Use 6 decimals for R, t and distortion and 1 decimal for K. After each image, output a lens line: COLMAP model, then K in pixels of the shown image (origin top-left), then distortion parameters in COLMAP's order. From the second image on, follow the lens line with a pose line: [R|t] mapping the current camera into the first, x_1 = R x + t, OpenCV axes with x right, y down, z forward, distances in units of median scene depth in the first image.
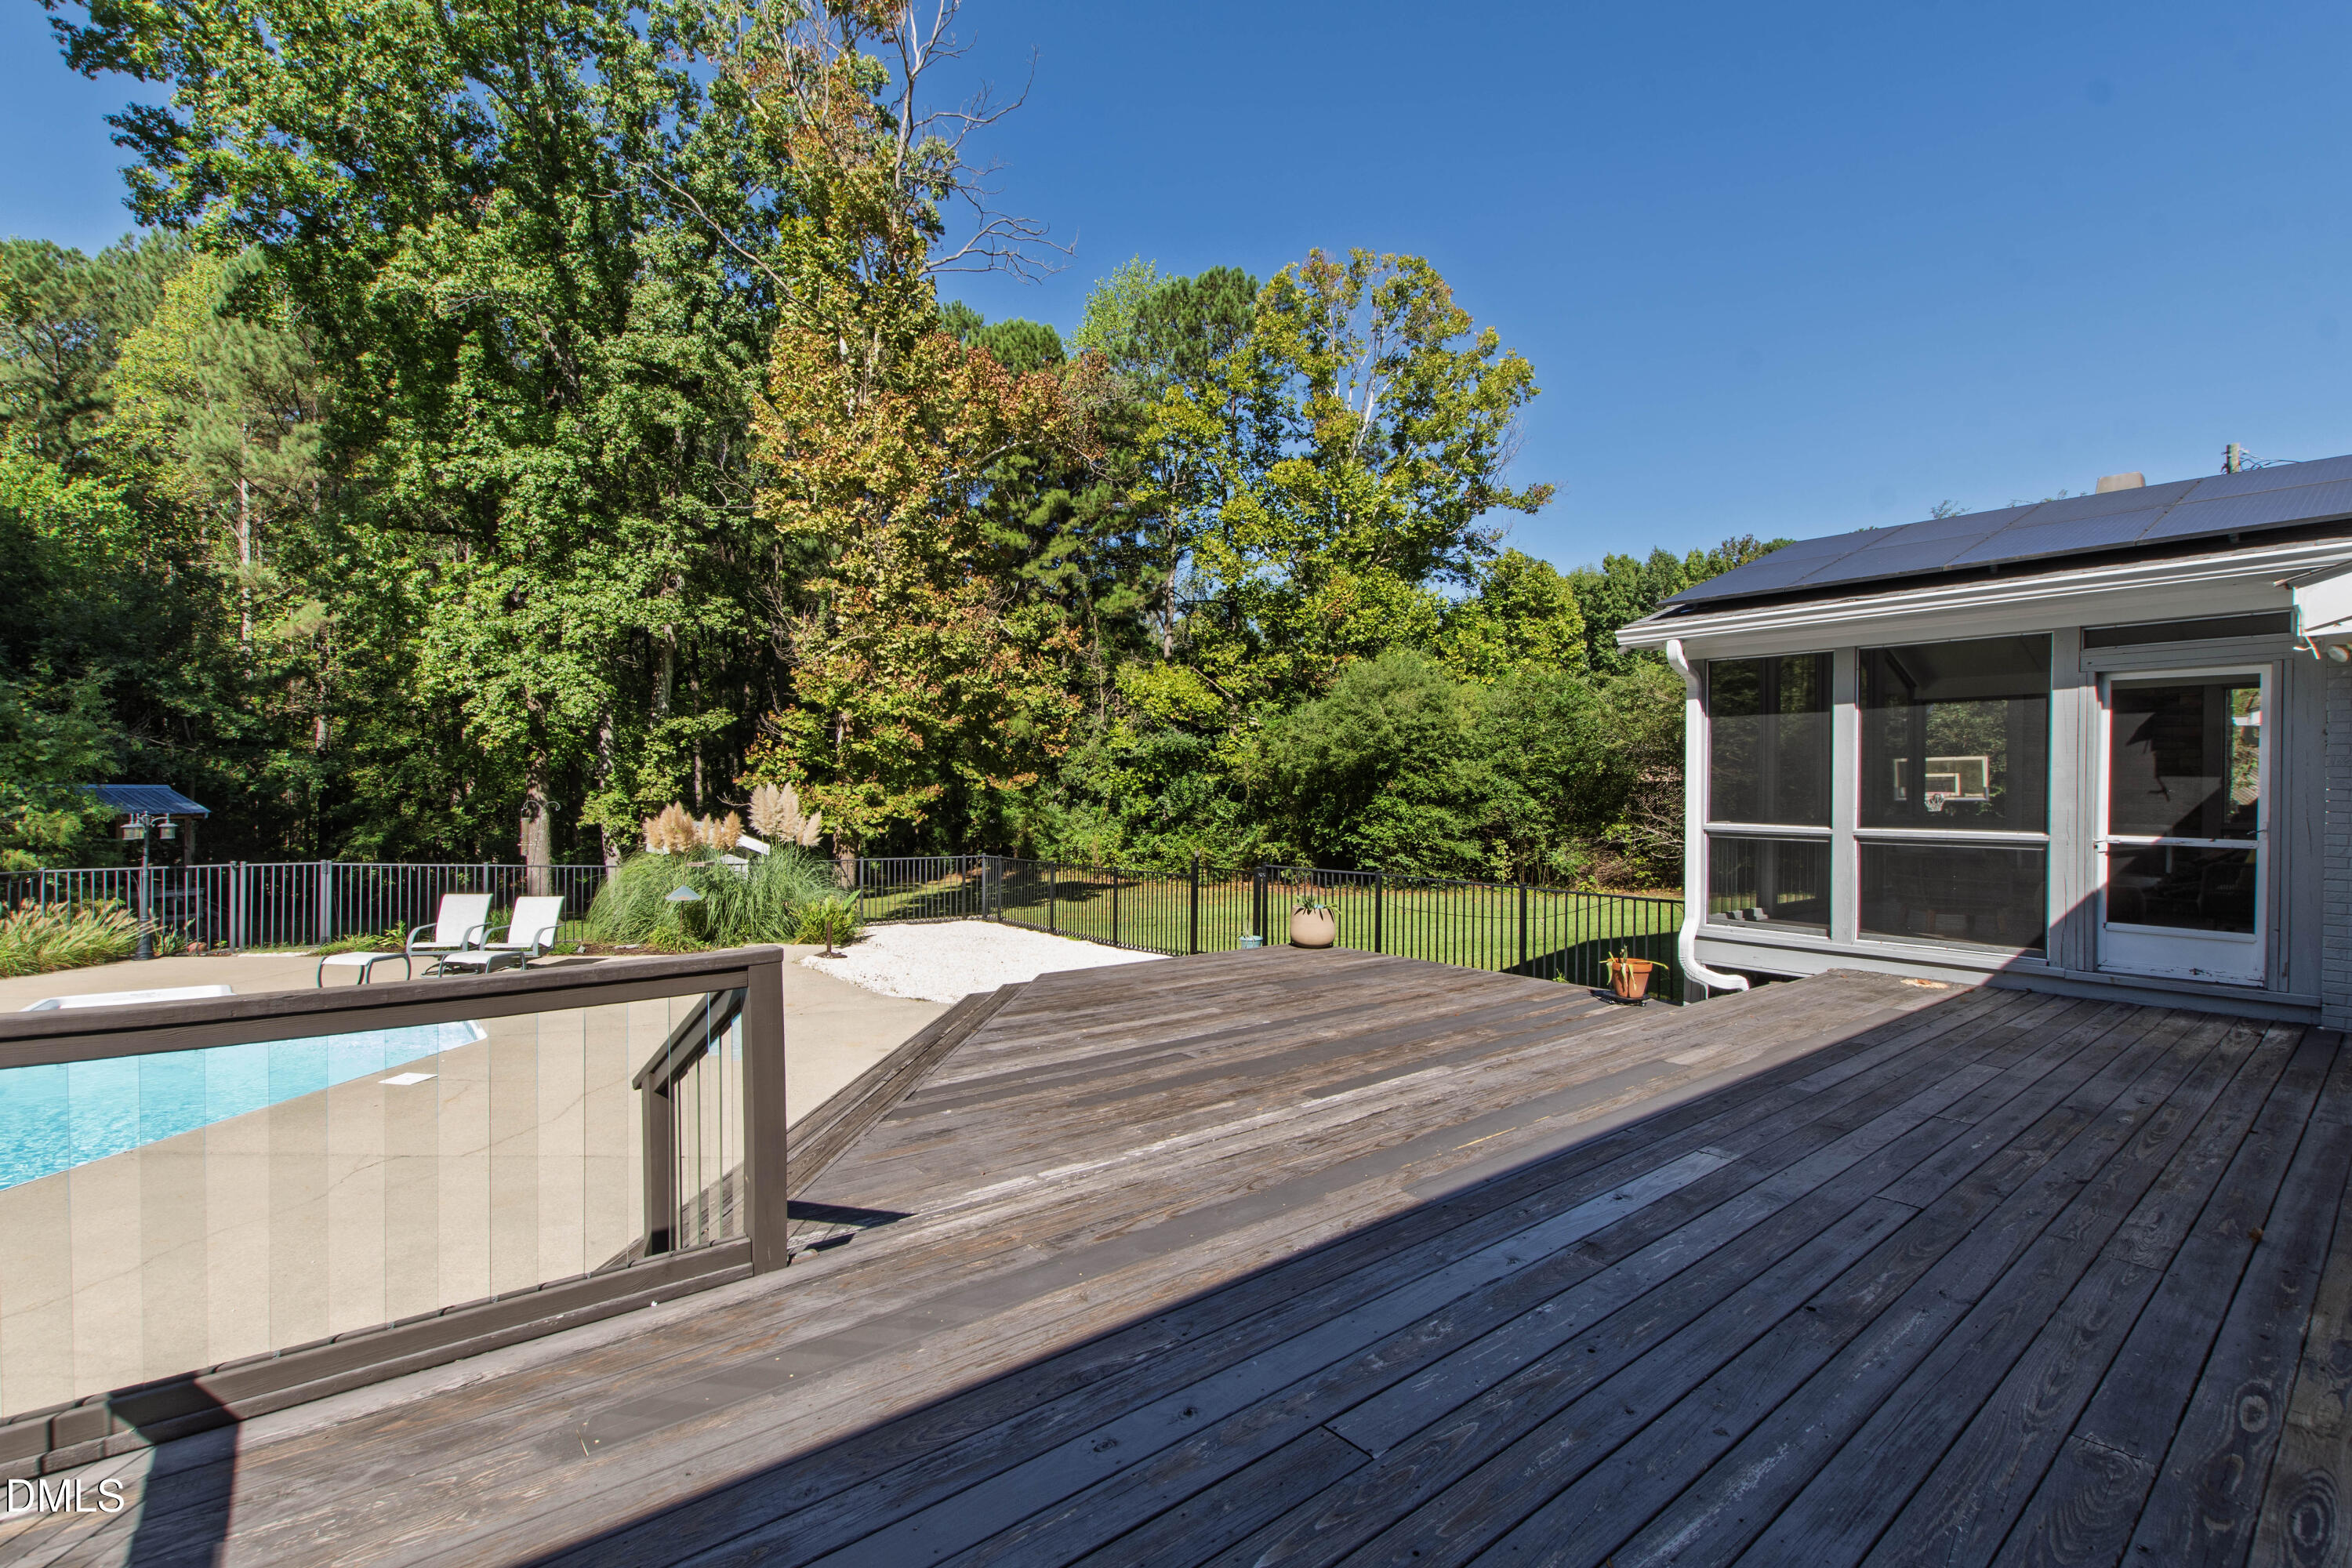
lens RADIAL K [[1080.7, 0, 1161.7], [0, 1080.7, 751.2], [0, 0, 1]] dist [0.000191, -0.000977]
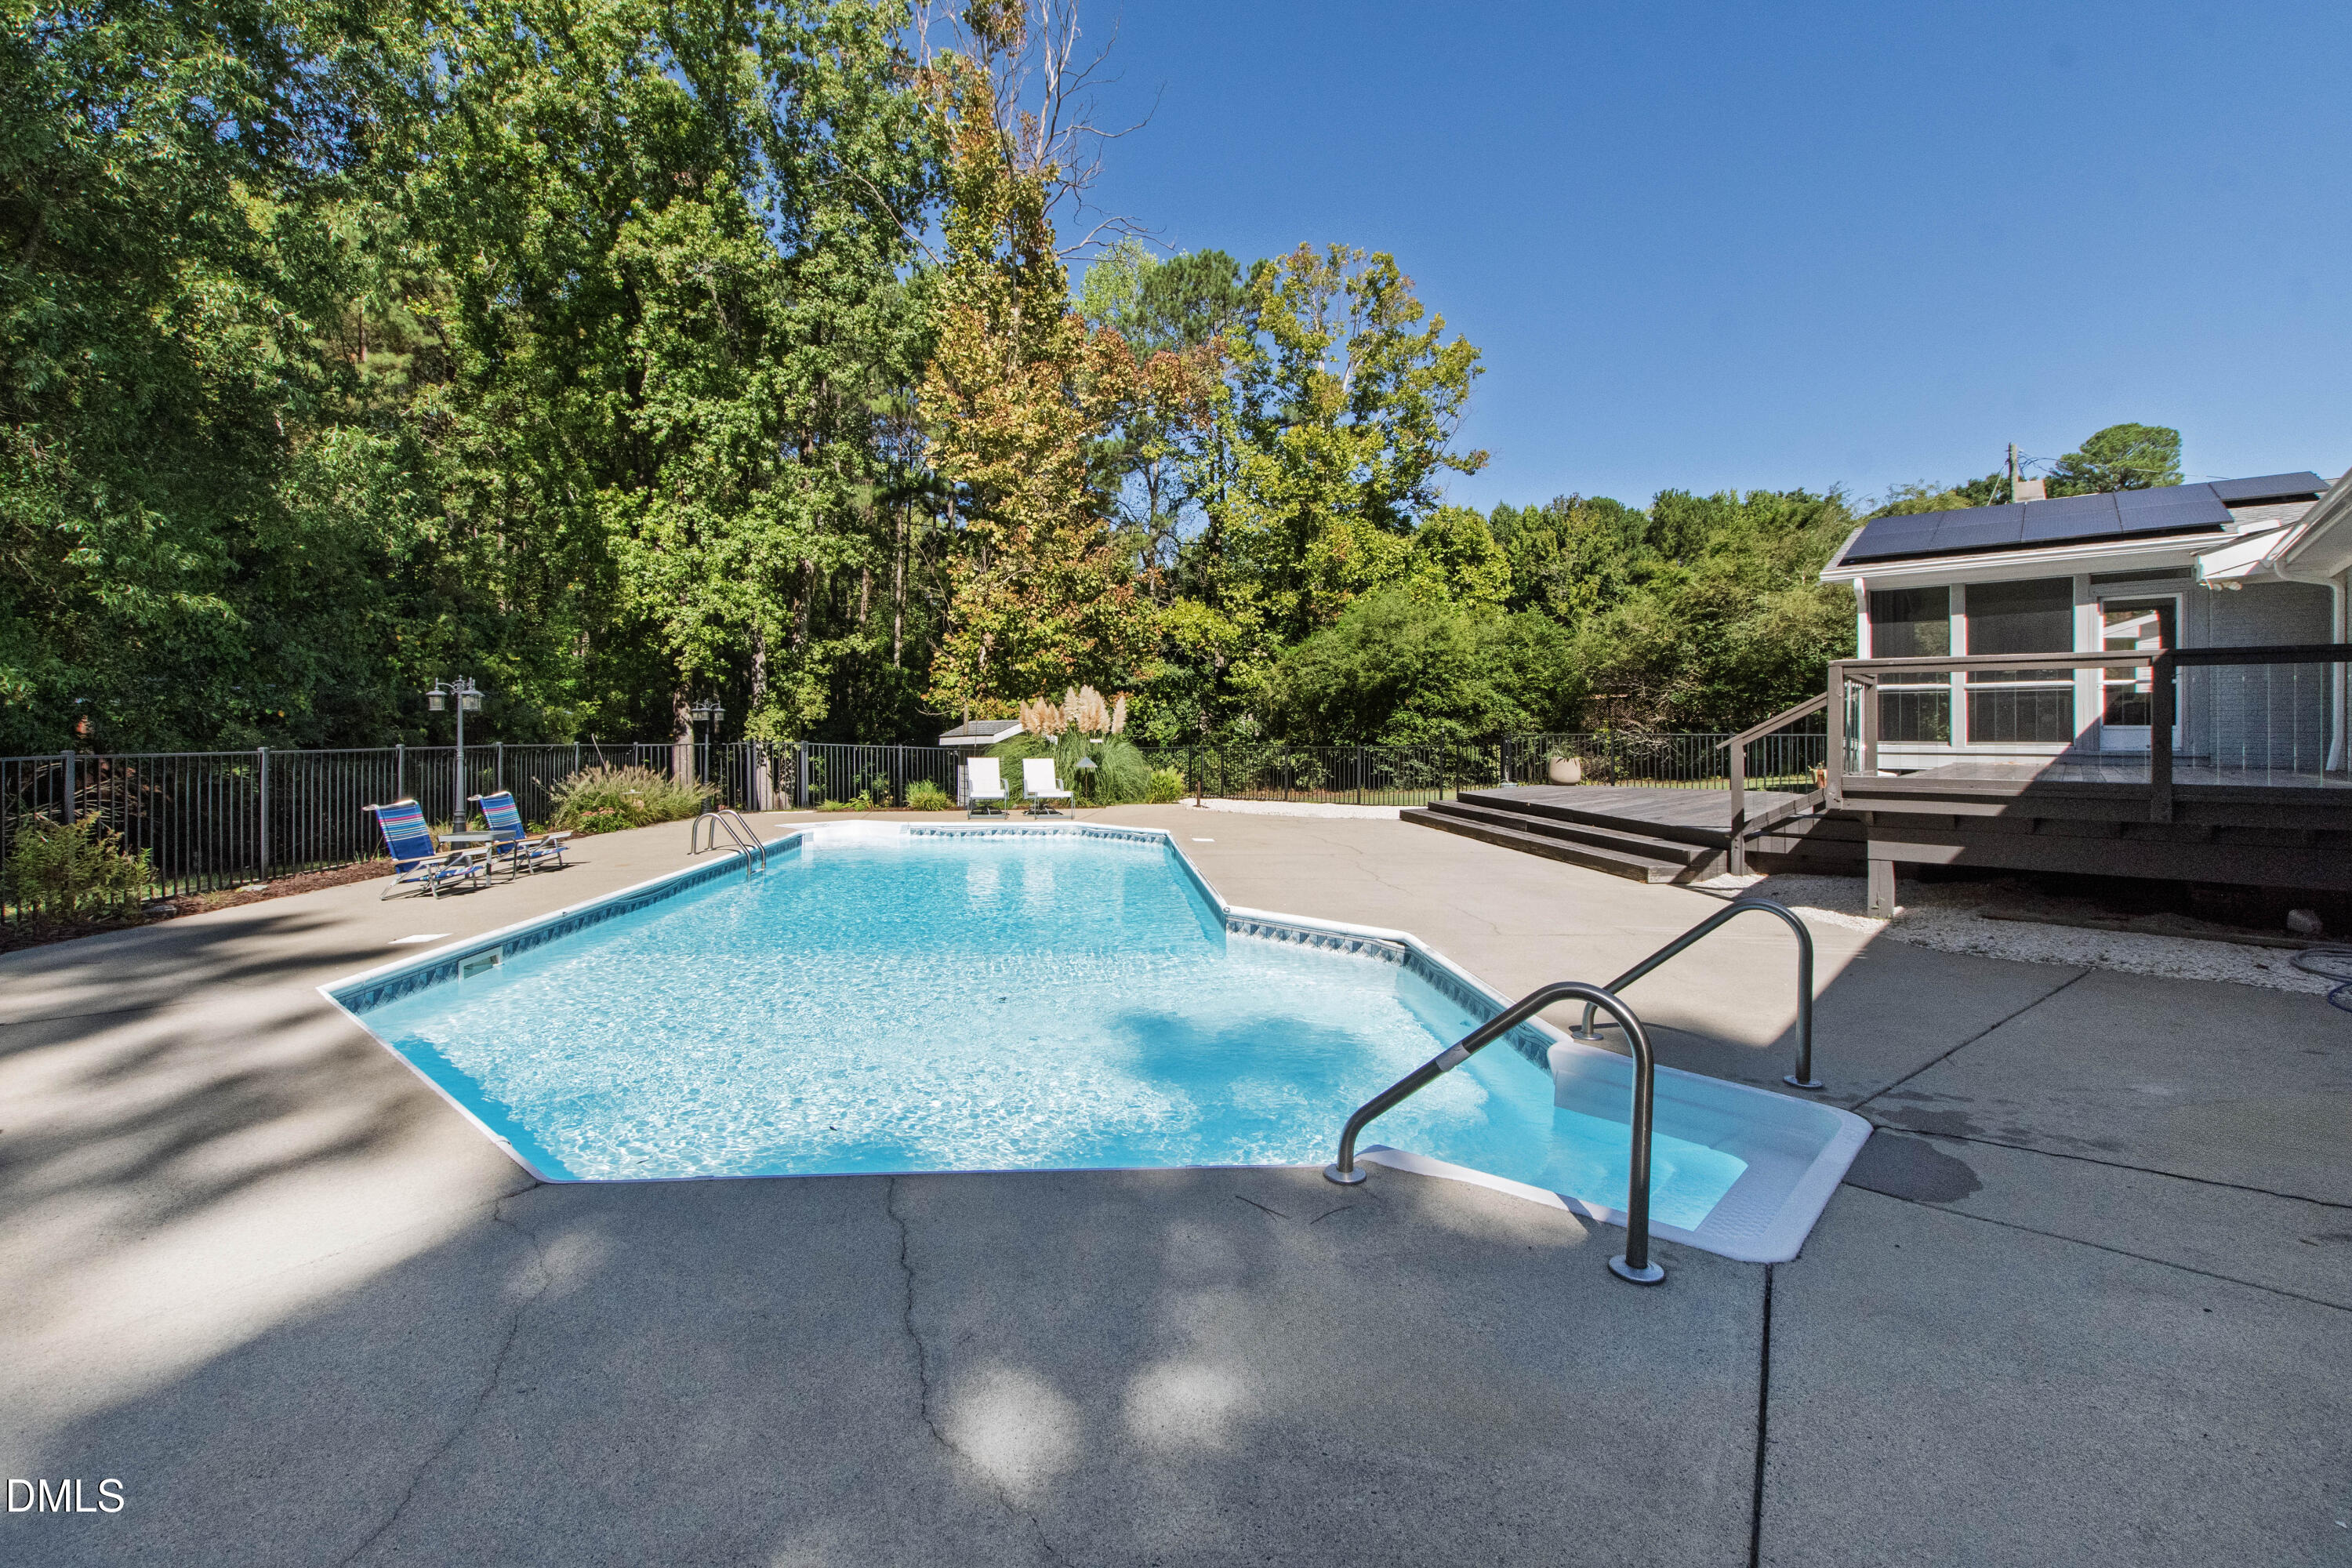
lens RADIAL K [[1080.7, 0, 1119.9], [0, 1080.7, 734.6], [0, 0, 1]] dist [0.000191, -0.000977]
pose [[0.988484, -0.008324, 0.151099, -0.305664], [0.003348, 0.999445, 0.033157, 0.027621], [-0.151291, -0.032269, 0.987962, -0.164771]]
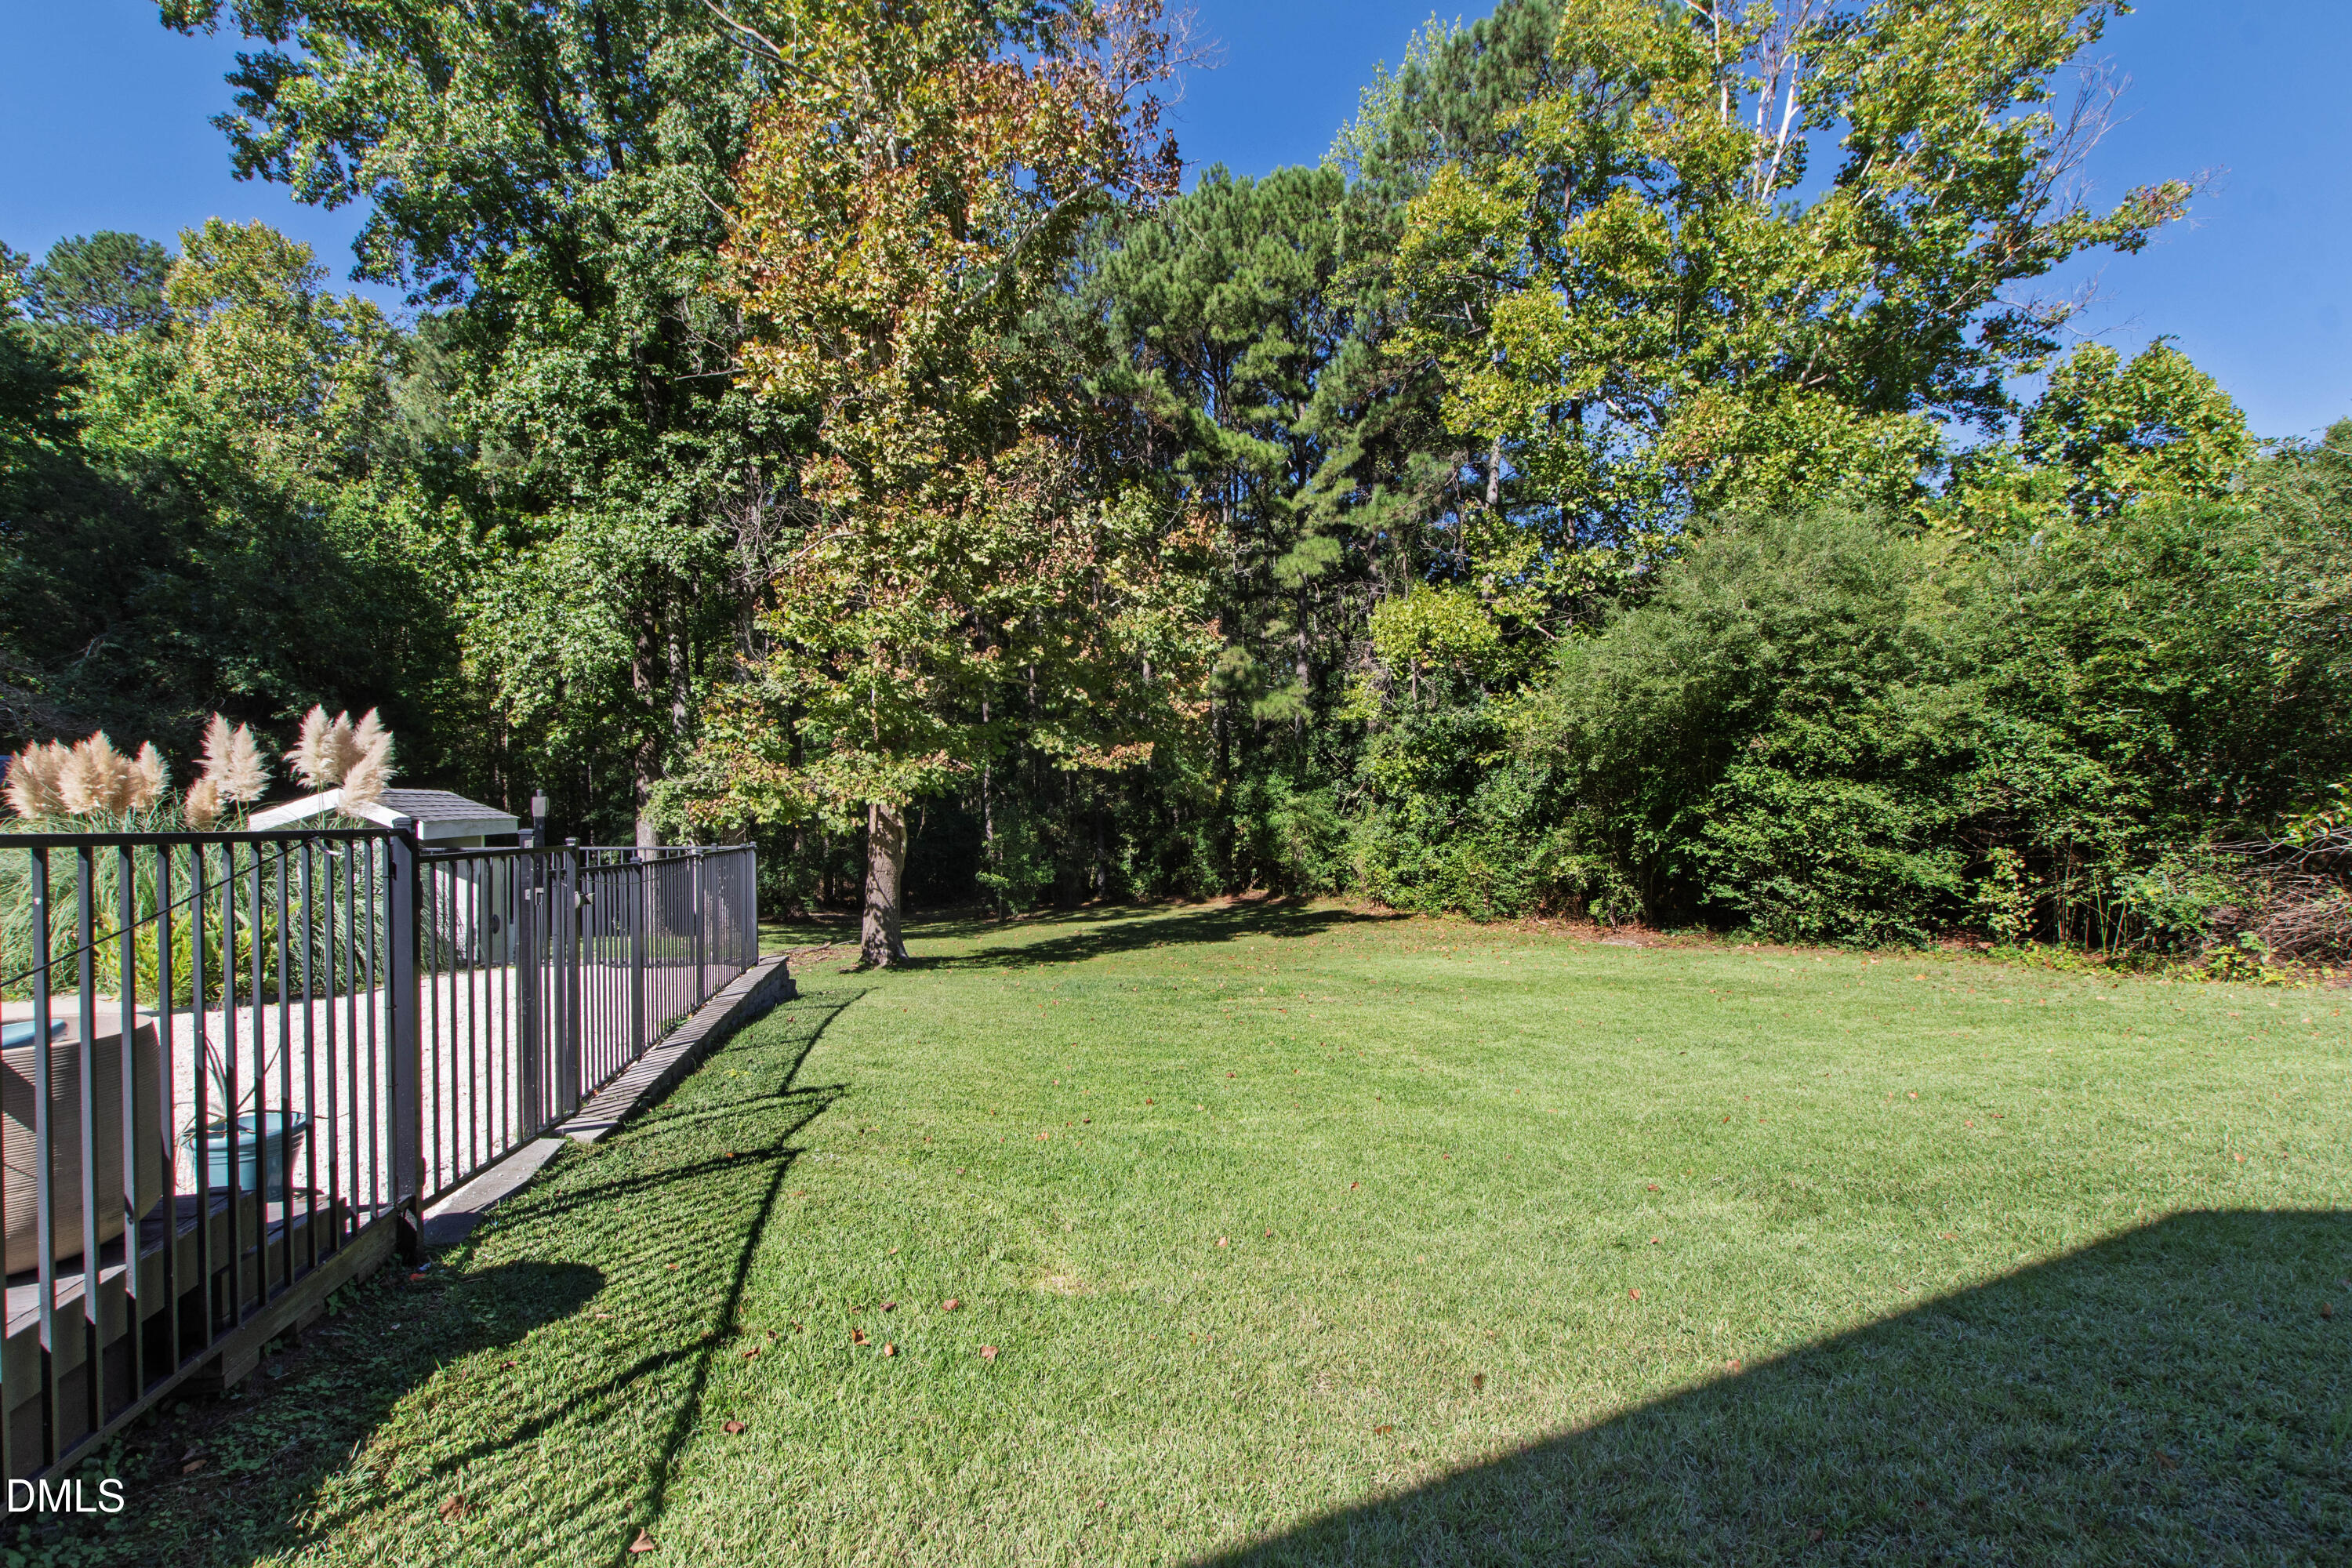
lens RADIAL K [[1080.7, 0, 1178.7], [0, 1080.7, 821.4], [0, 0, 1]] dist [0.000191, -0.000977]
pose [[0.905622, 0.003104, -0.424074, 0.185971], [0.011225, 0.999447, 0.031287, 0.051290], [0.423937, -0.033094, 0.905087, 0.418822]]
